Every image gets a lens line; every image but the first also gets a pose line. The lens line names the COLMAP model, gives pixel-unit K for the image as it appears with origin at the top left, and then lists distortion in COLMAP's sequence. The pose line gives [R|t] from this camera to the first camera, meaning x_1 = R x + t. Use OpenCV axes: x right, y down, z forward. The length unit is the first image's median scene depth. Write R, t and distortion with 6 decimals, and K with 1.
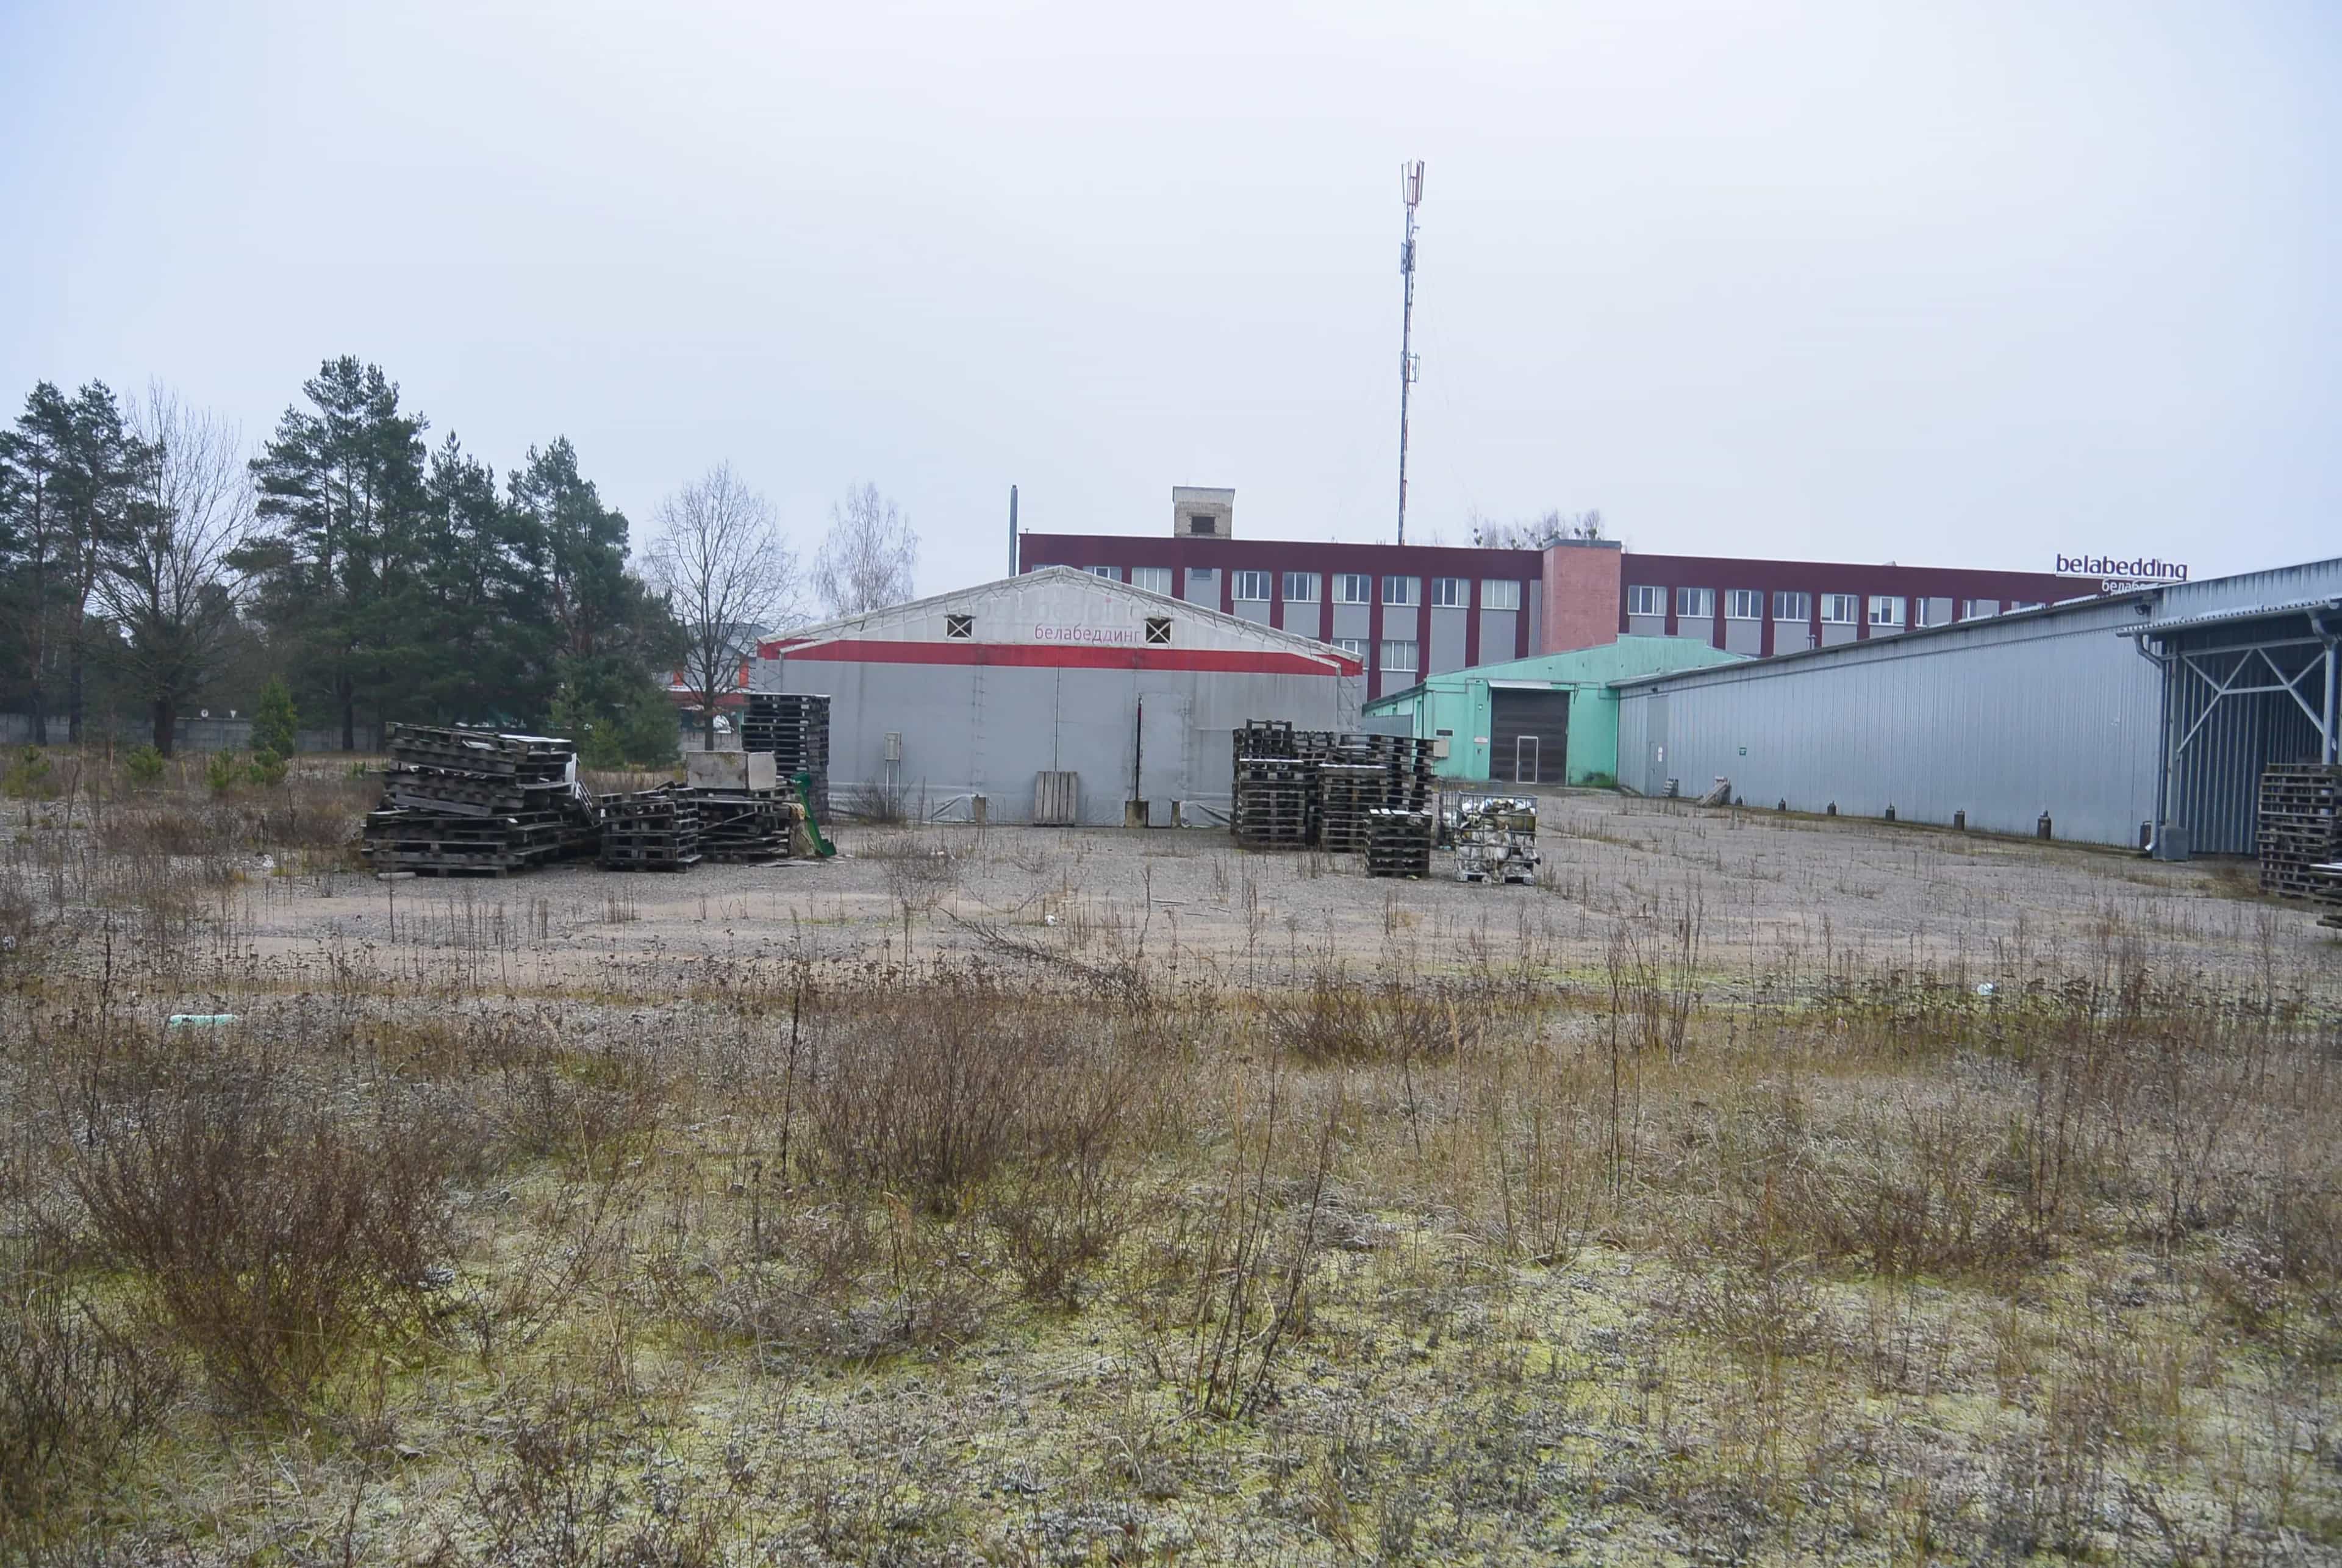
lens RADIAL K [[2014.9, 0, 1165.9], [0, 2014.9, 827.0], [0, 0, 1]] dist [-0.128408, 0.023984]
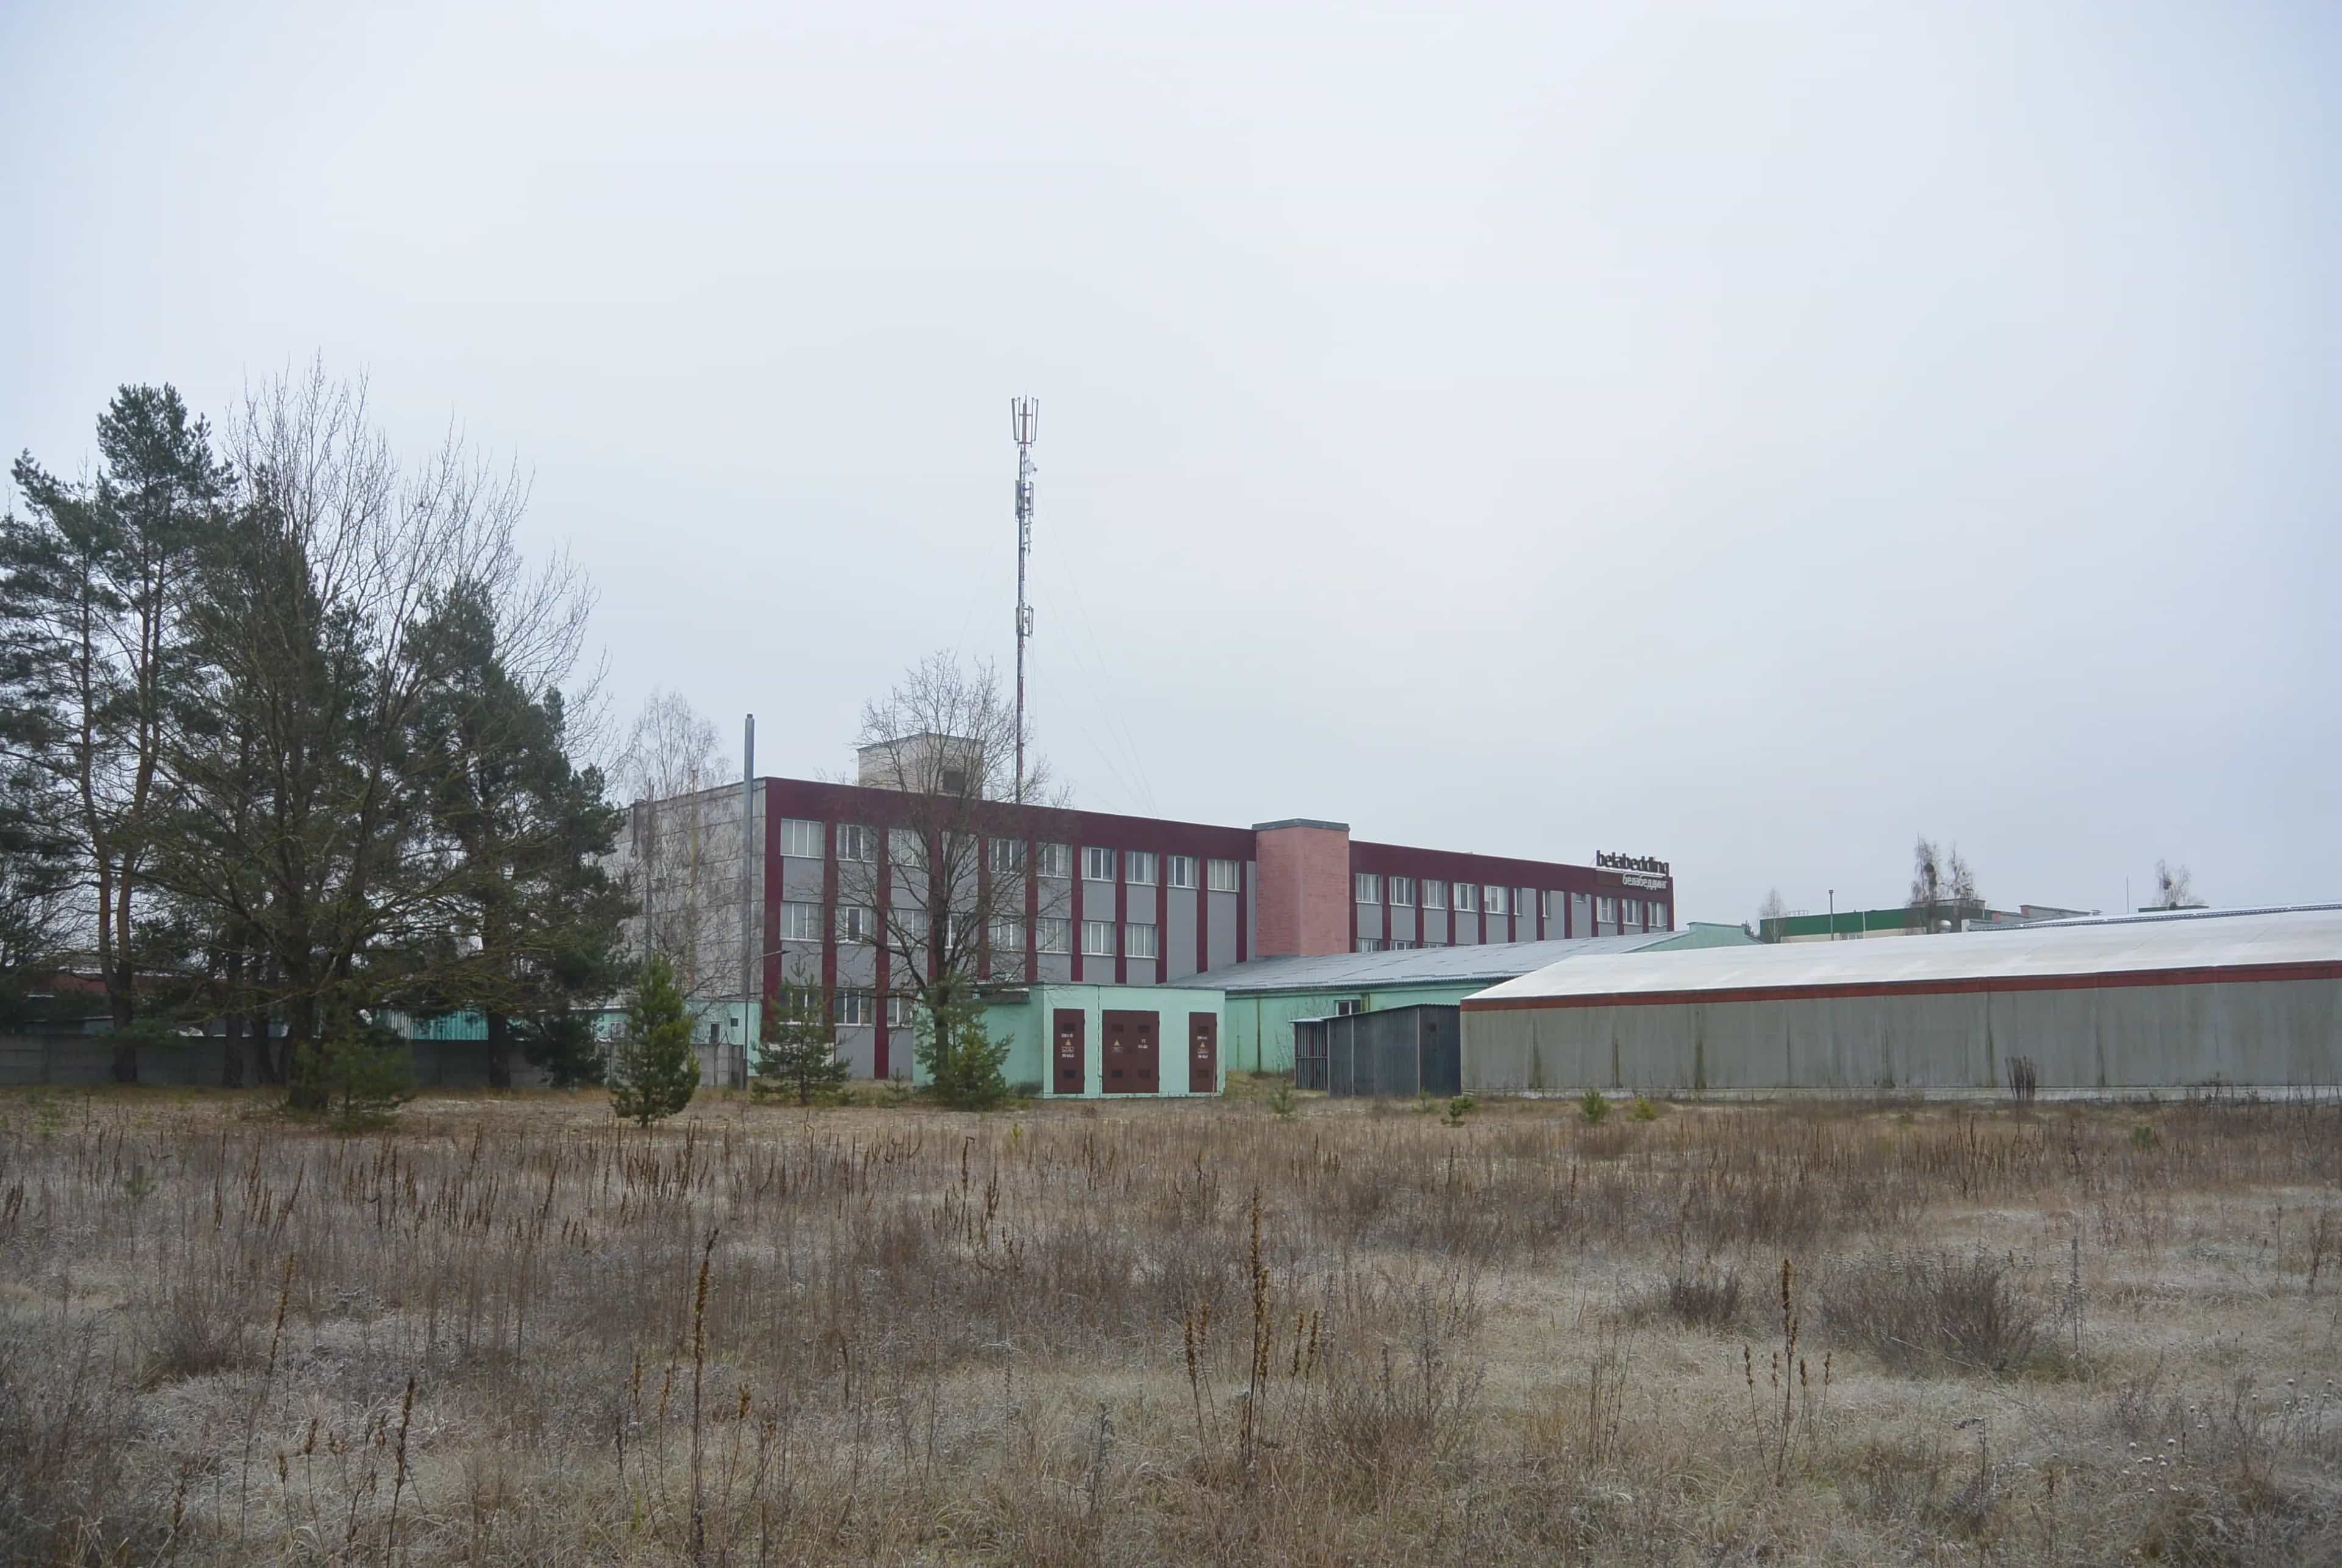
lens RADIAL K [[2014.9, 0, 1165.9], [0, 2014.9, 827.0], [0, 0, 1]] dist [-0.128408, 0.023984]
pose [[0.751363, 0.047953, 0.658145, -0.475818], [0.045671, 0.991186, -0.124358, -0.024876], [-0.658307, 0.123496, 0.742550, 0.335377]]
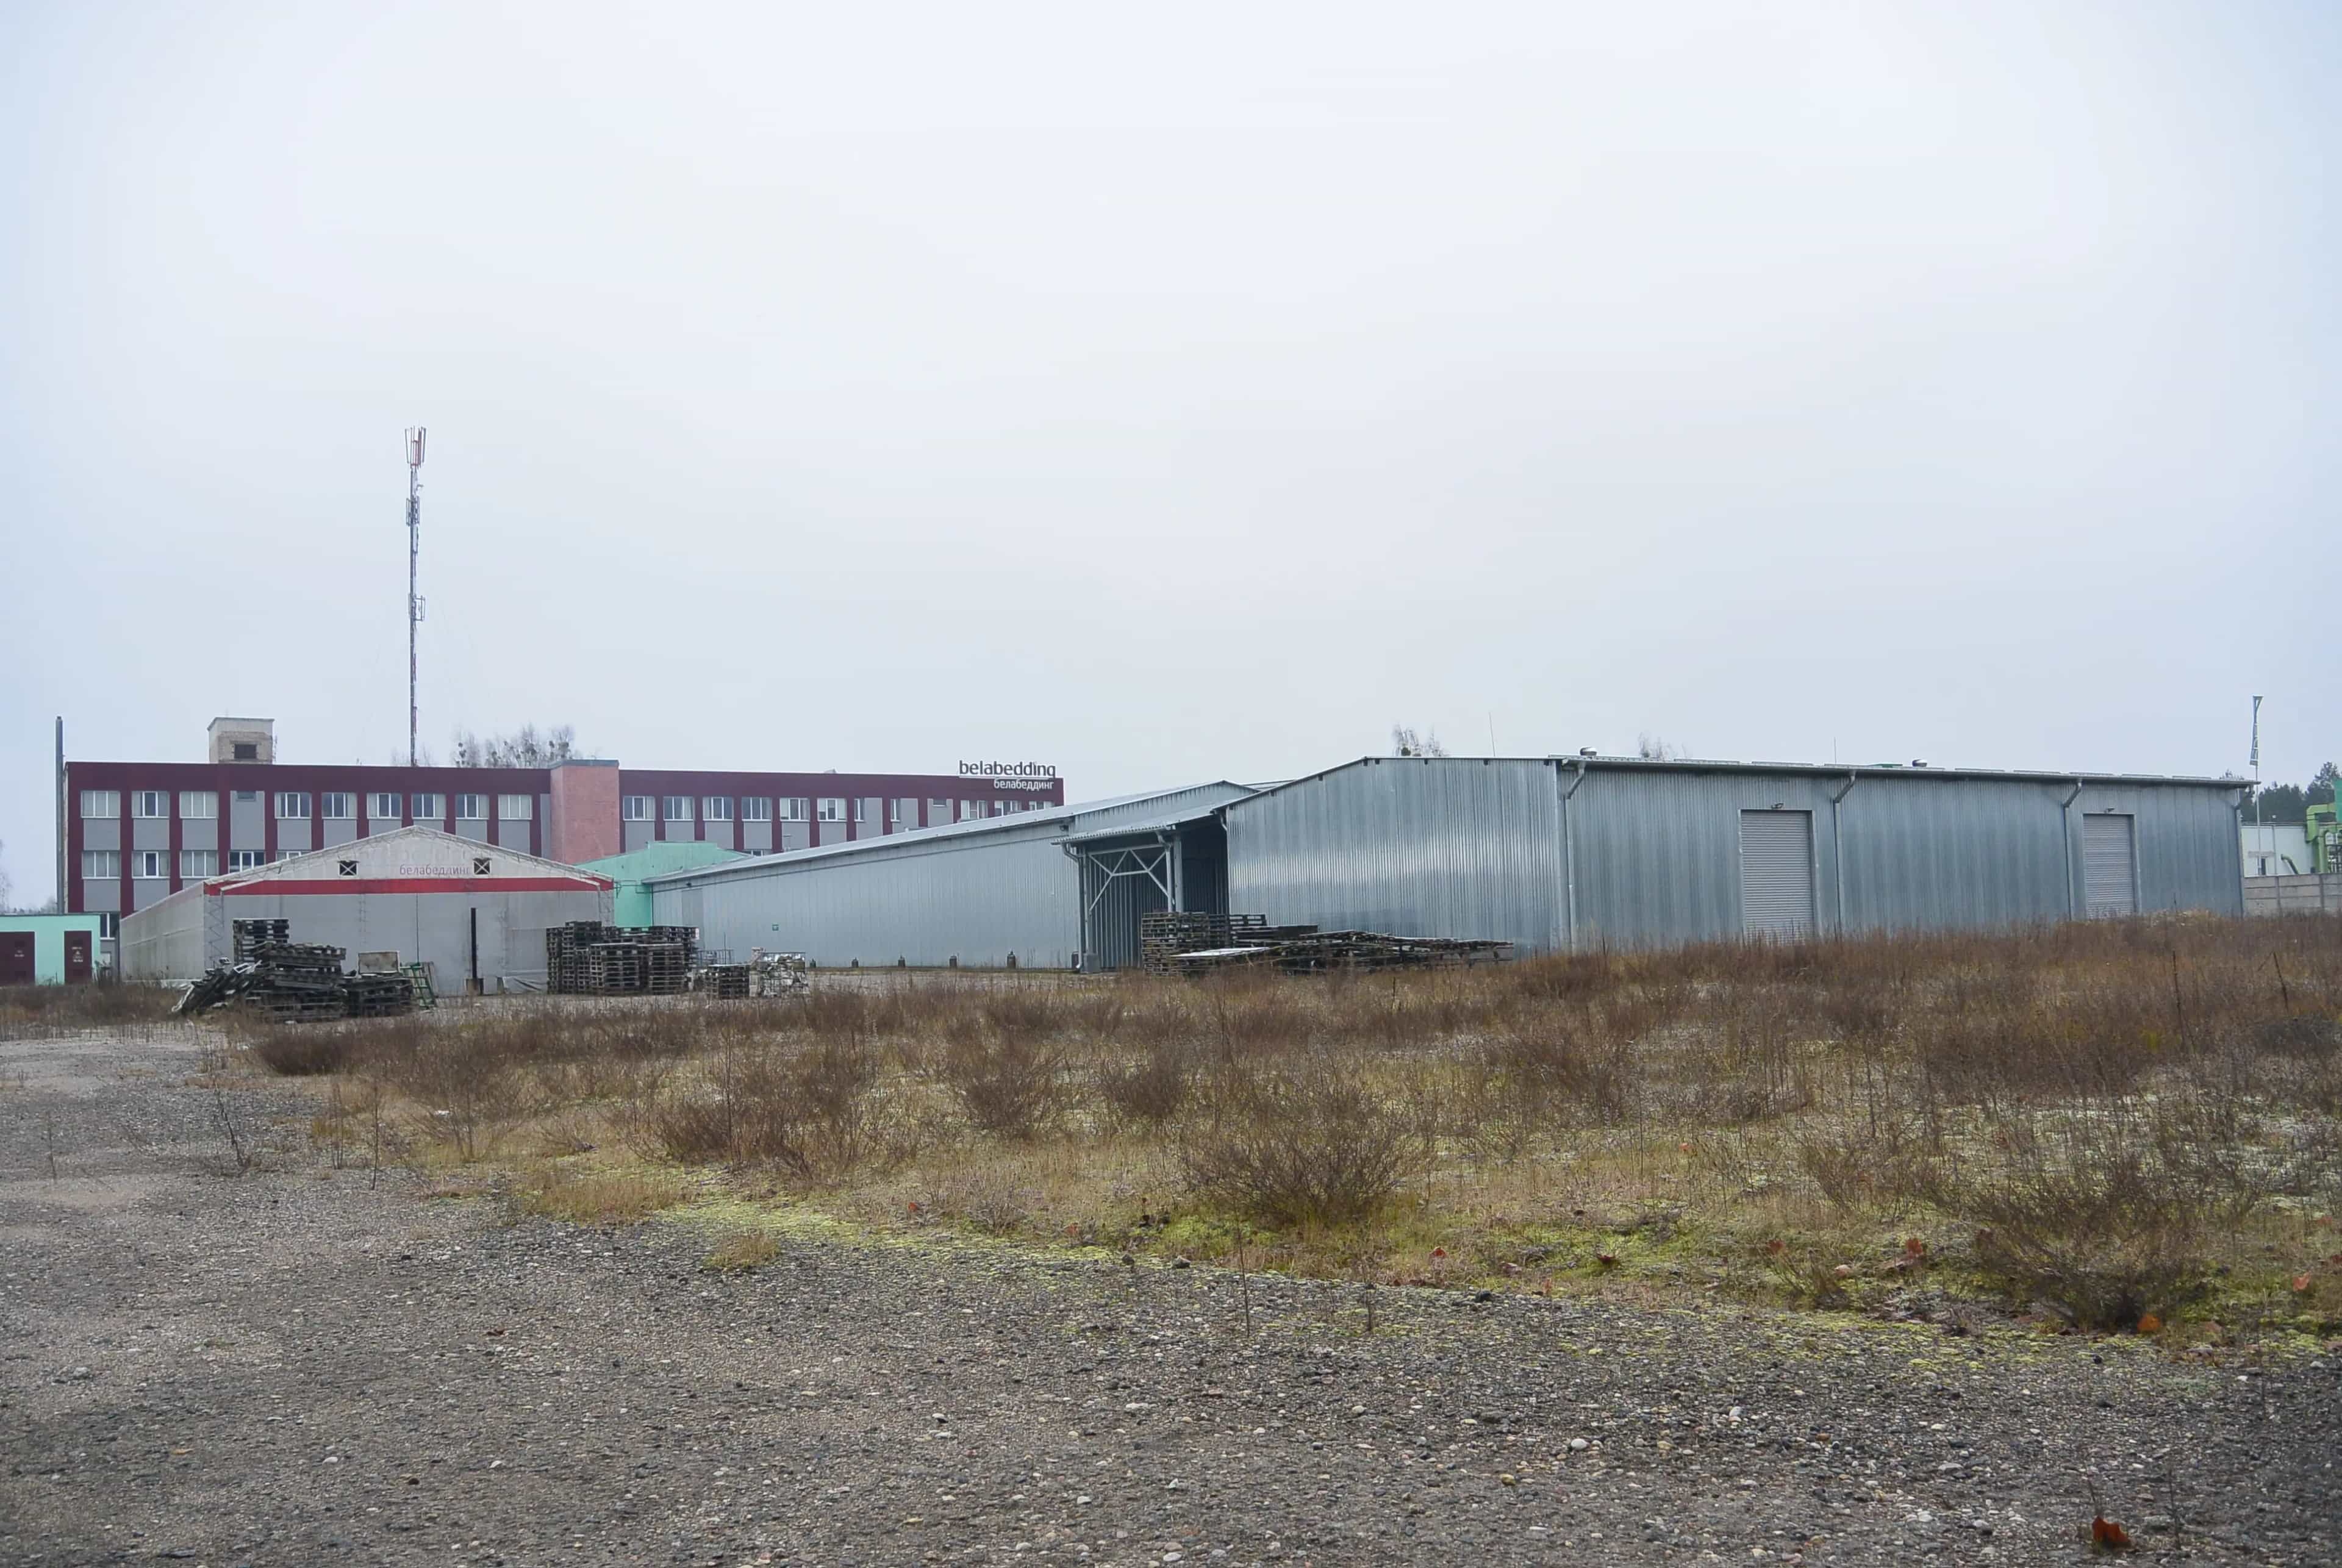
lens RADIAL K [[2014.9, 0, 1165.9], [0, 2014.9, 827.0], [0, 0, 1]] dist [-0.128408, 0.023984]
pose [[0.854396, -0.029056, 0.518810, -0.112906], [0.076569, 0.994576, -0.070396, 0.006133], [-0.513950, 0.099870, 0.851987, -0.183387]]
